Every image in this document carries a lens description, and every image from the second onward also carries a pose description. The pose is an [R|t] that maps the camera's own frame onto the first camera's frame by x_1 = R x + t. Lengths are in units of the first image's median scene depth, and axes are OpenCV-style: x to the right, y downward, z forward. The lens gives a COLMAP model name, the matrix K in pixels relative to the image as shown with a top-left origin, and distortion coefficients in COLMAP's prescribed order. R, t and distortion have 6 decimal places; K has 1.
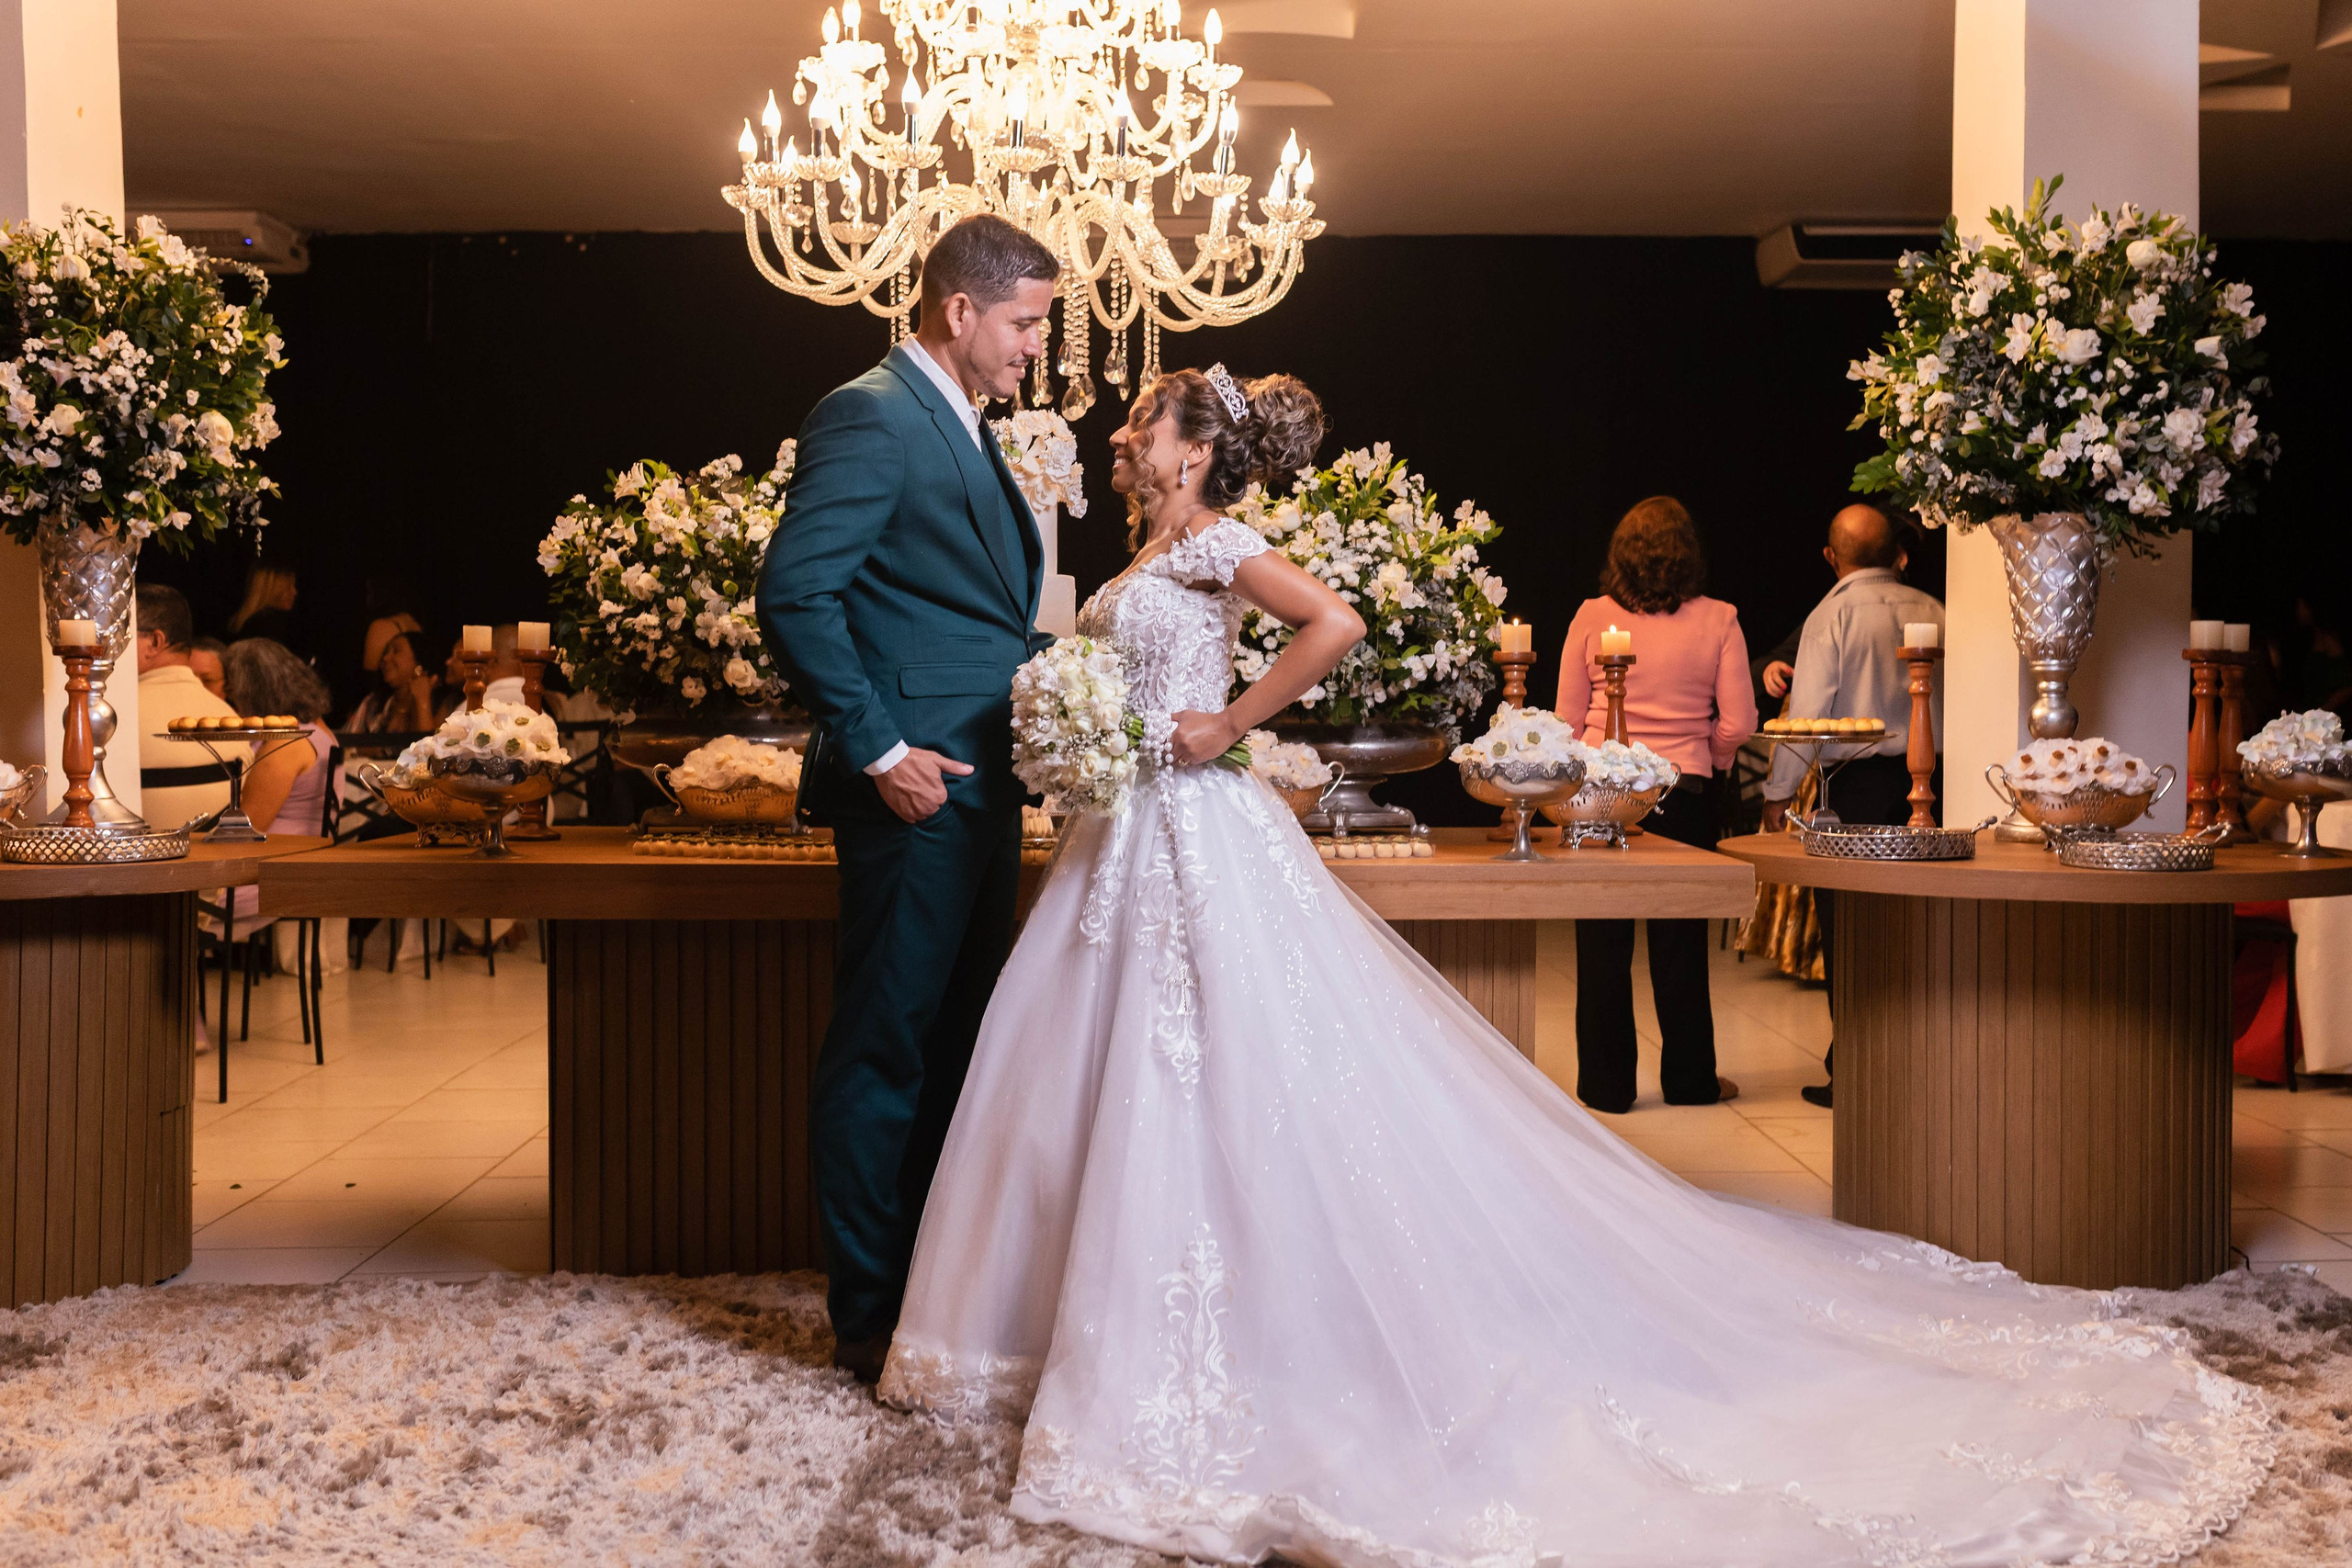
lens RADIAL K [[2444.0, 0, 1246.6], [0, 2444.0, 771.0], [0, 0, 1]] dist [-0.002955, -0.004017]
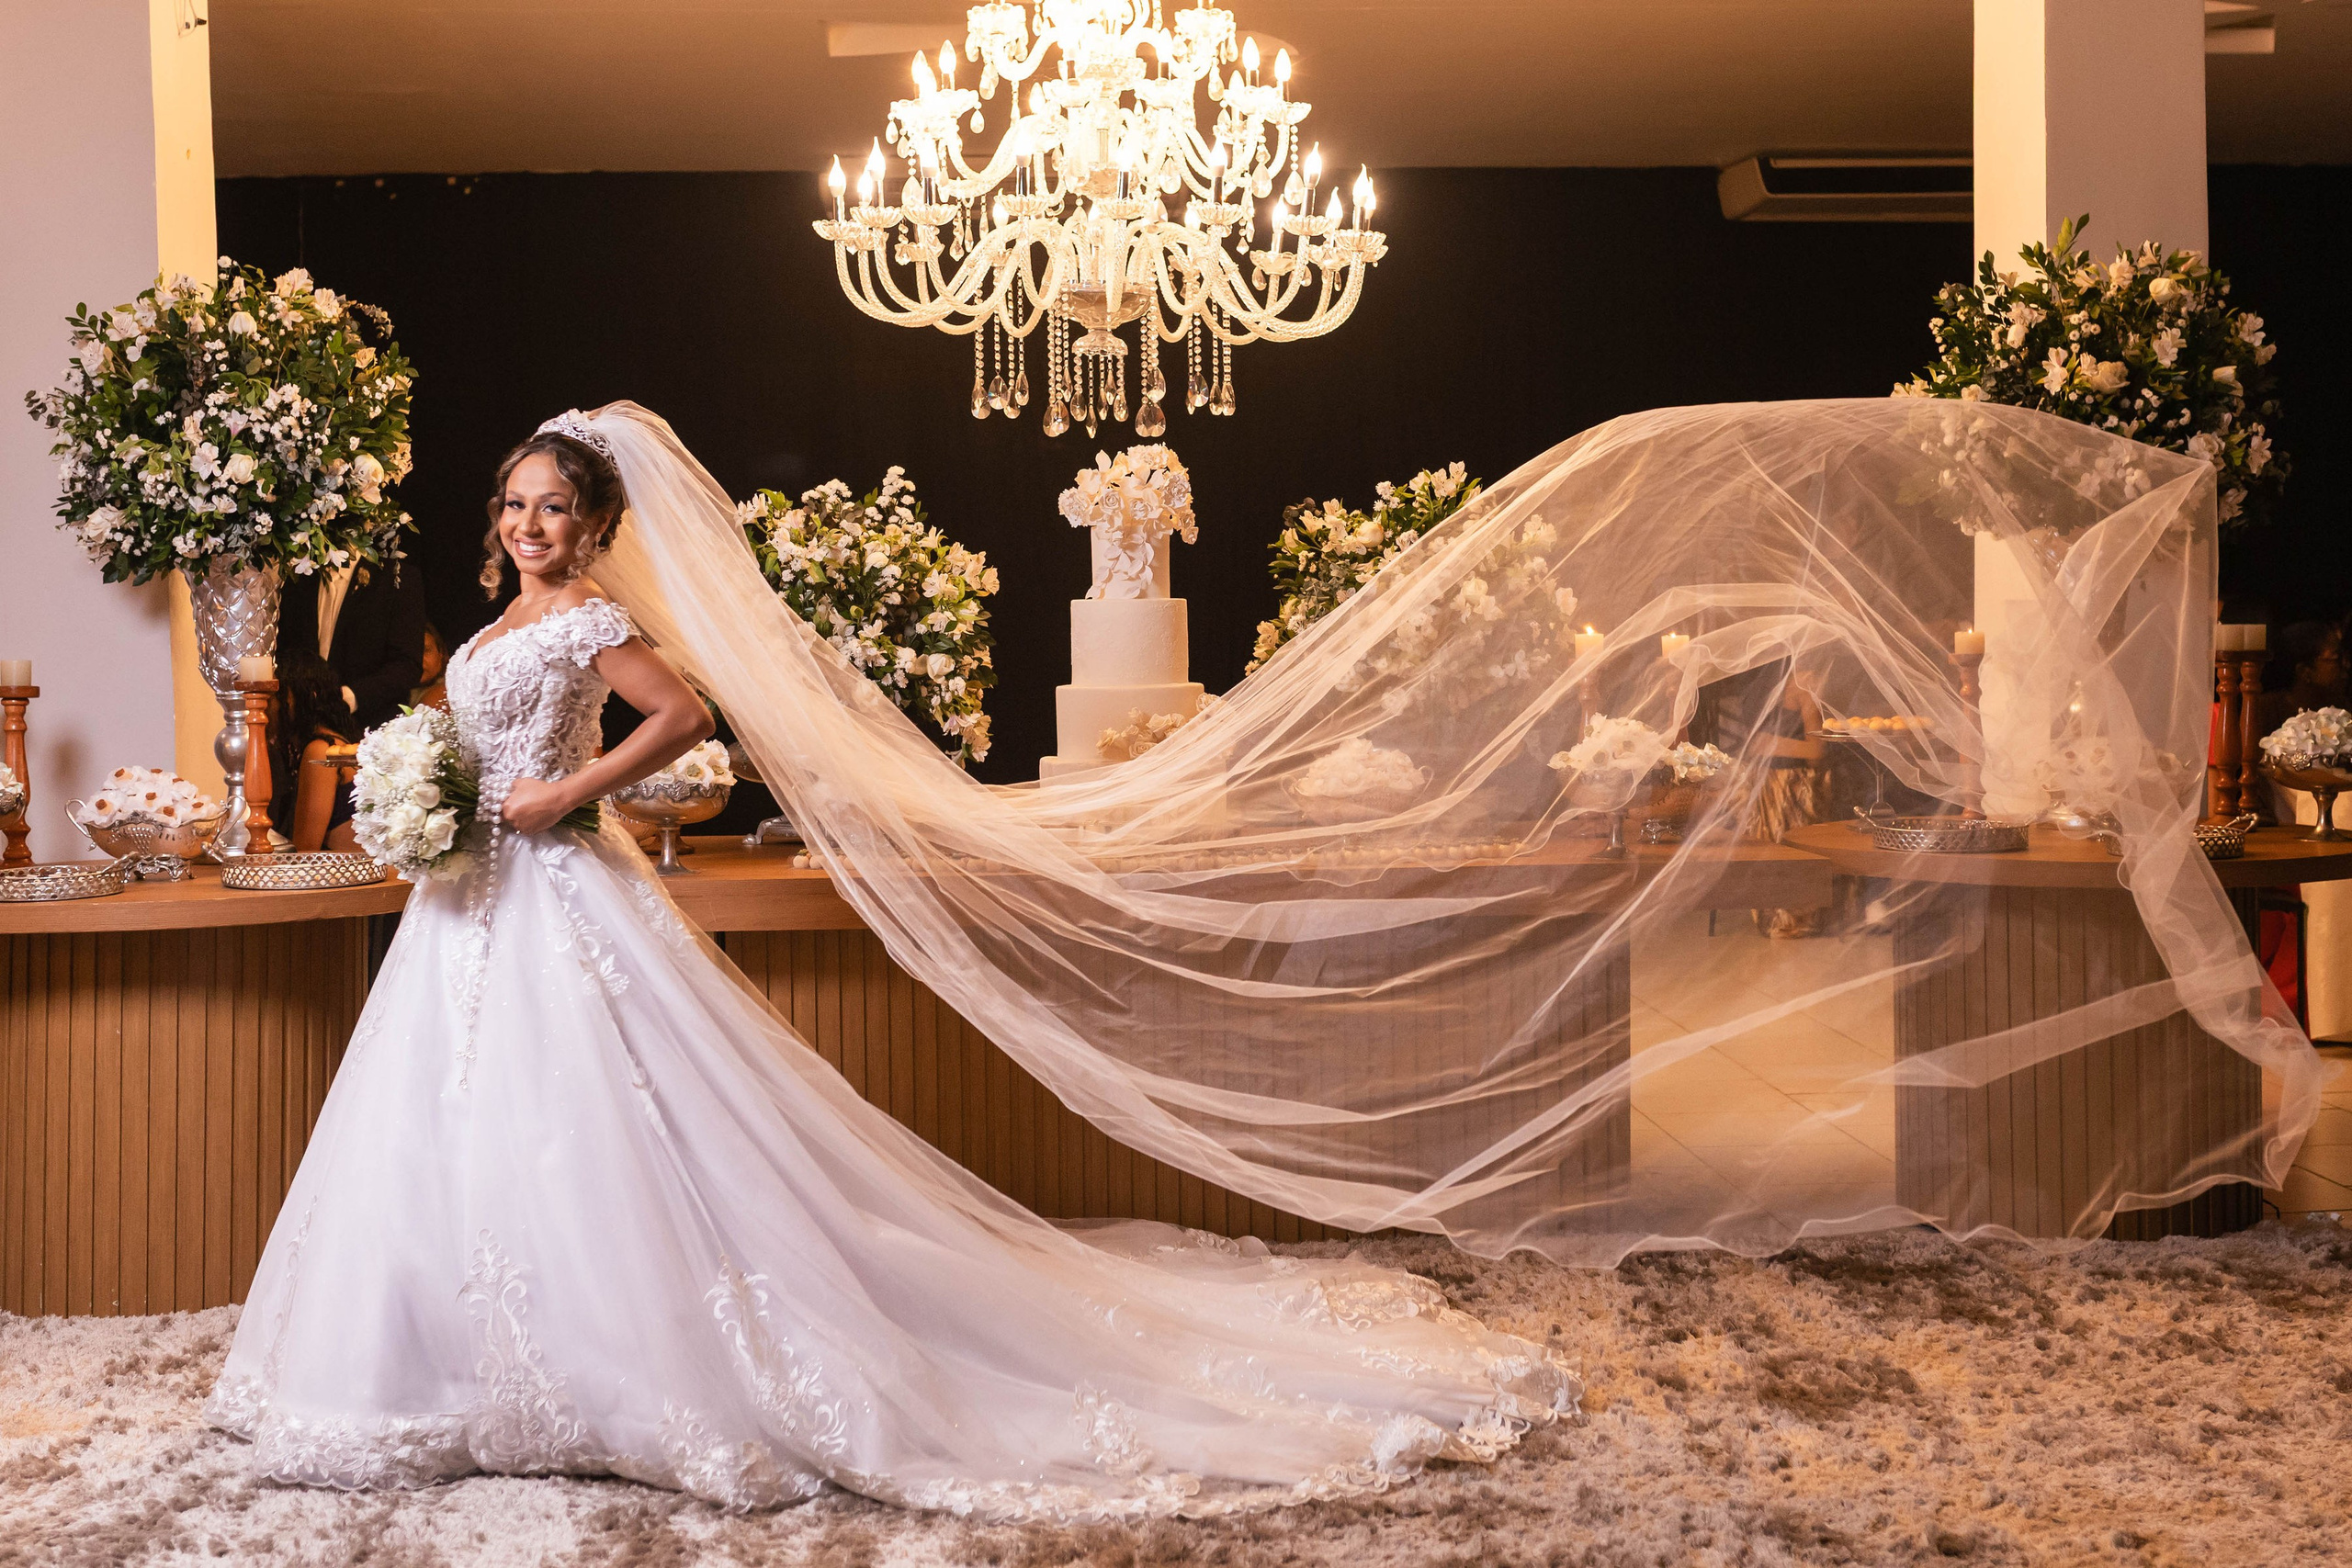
lens RADIAL K [[2832.3, 0, 1205.8], [0, 2832.3, 685.1], [0, 0, 1]] dist [-0.008435, 0.010629]
pose [[0.998925, -0.016410, 0.043358, -0.111570], [0.016898, 0.999798, -0.010915, -0.027009], [-0.043170, 0.011636, 0.999000, -0.228191]]
